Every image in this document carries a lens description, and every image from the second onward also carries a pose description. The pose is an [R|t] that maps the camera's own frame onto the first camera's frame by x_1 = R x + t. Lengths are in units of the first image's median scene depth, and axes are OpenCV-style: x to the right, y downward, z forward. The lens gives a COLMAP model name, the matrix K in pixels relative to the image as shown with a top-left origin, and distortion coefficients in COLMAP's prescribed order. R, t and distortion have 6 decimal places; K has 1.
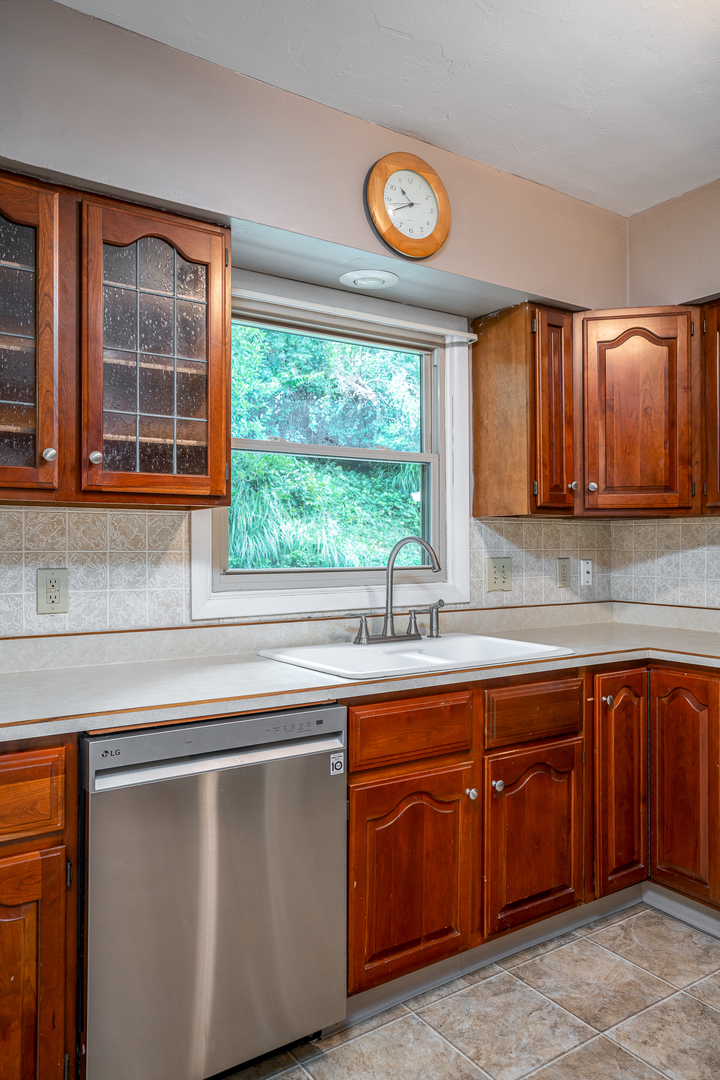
lens RADIAL K [[759.7, 0, 359.8], [0, 759.7, 543.0], [0, 0, 1]] dist [0.012520, 0.009320]
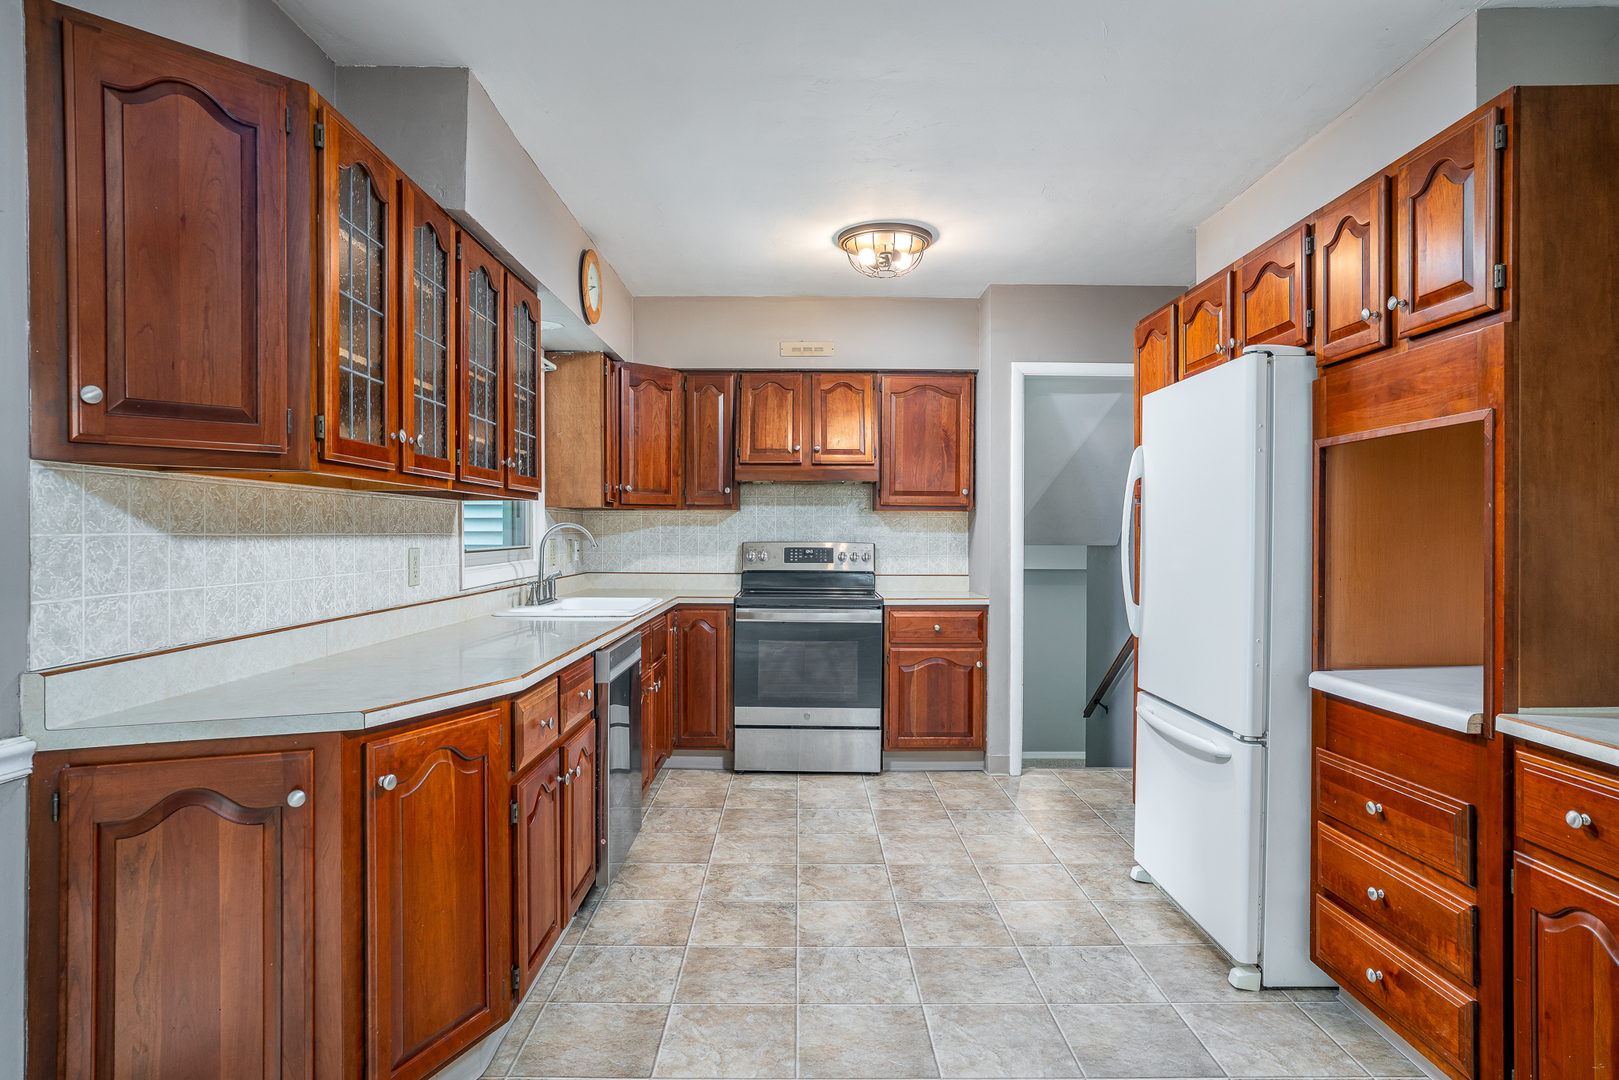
lens RADIAL K [[930.4, 0, 815.8], [0, 930.4, 537.8], [0, 0, 1]] dist [-0.008817, 0.001444]
pose [[0.548582, -0.003963, 0.836088, -1.049810], [-0.005181, 0.999953, 0.008139, 0.001957], [-0.836081, -0.008797, 0.548536, -0.264055]]
